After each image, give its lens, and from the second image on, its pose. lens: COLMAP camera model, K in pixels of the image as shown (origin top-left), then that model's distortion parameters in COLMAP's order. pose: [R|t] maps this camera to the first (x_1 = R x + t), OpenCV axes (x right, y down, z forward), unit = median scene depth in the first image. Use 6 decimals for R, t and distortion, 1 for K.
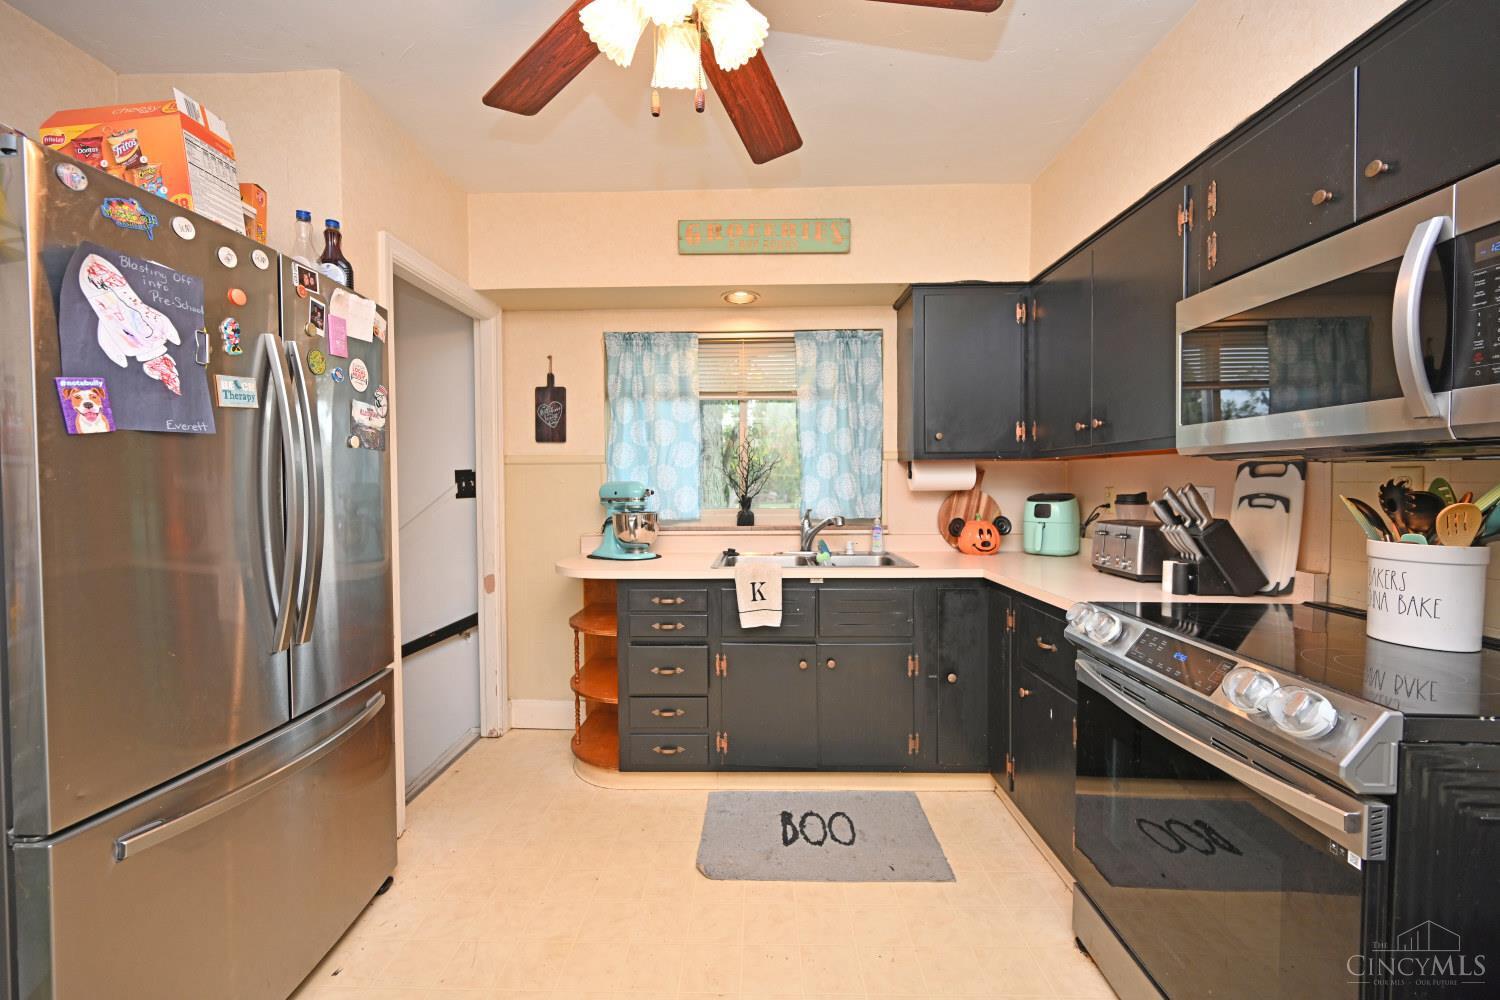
lens RADIAL K [[604.9, 0, 750.0], [0, 604.9, 500.0], [0, 0, 1]] dist [-0.000332, -0.000034]
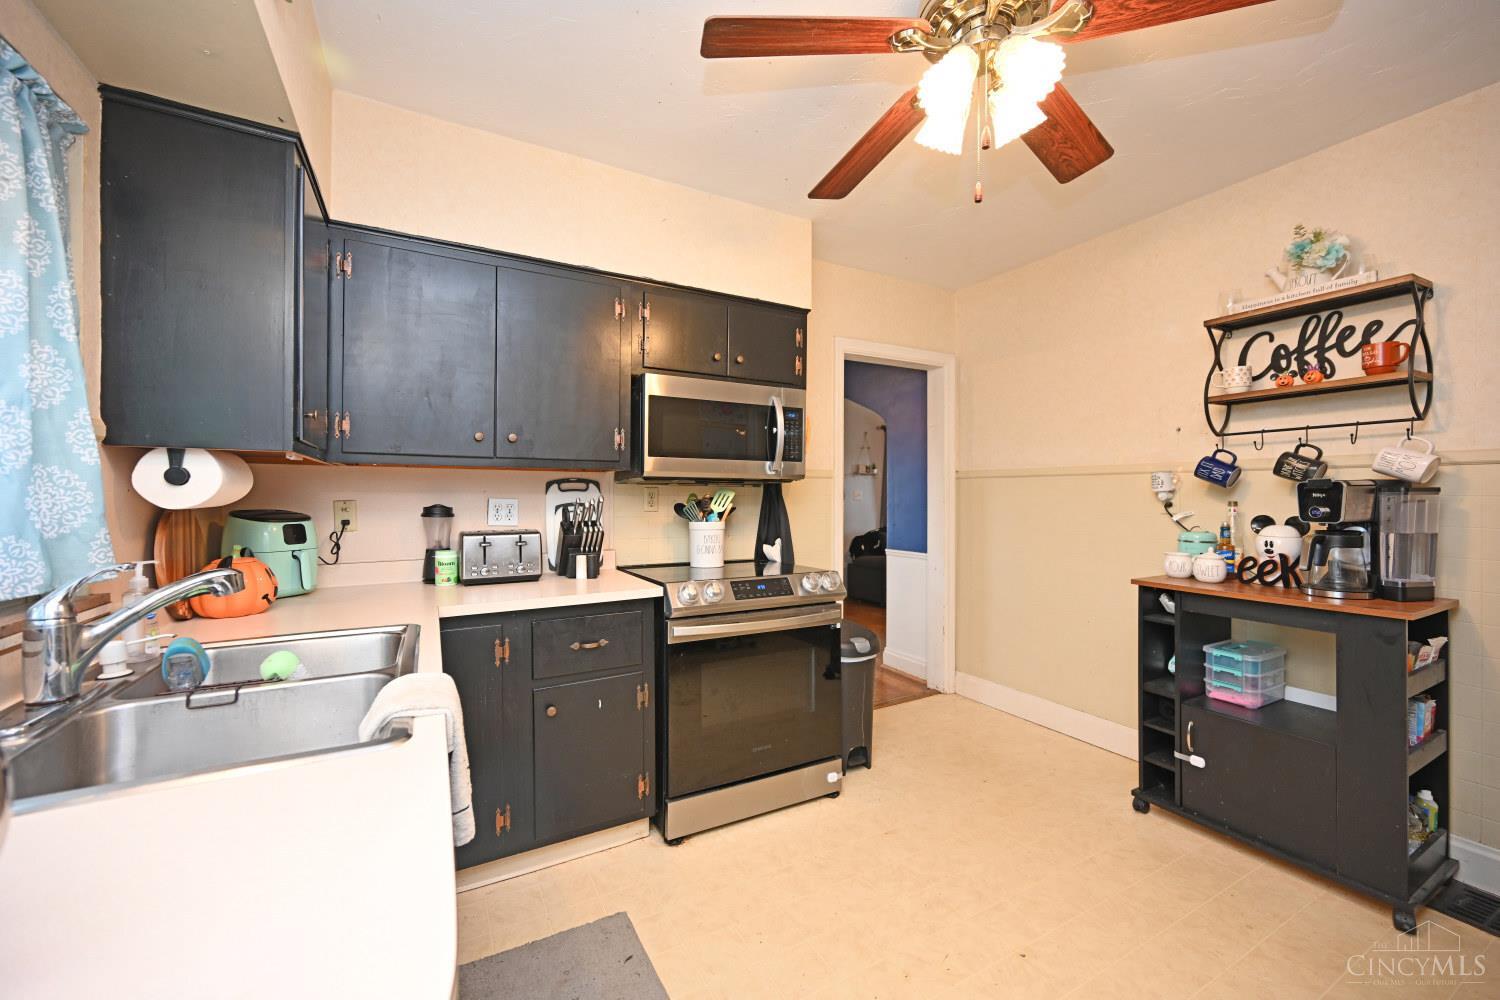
lens RADIAL K [[604.9, 0, 750.0], [0, 604.9, 500.0], [0, 0, 1]] dist [-0.000332, -0.000034]
pose [[-0.489561, 0.004891, 0.871955, -0.695616], [0.025547, 0.999635, 0.008737, -0.023646], [-0.871595, 0.026553, -0.489507, 1.511665]]
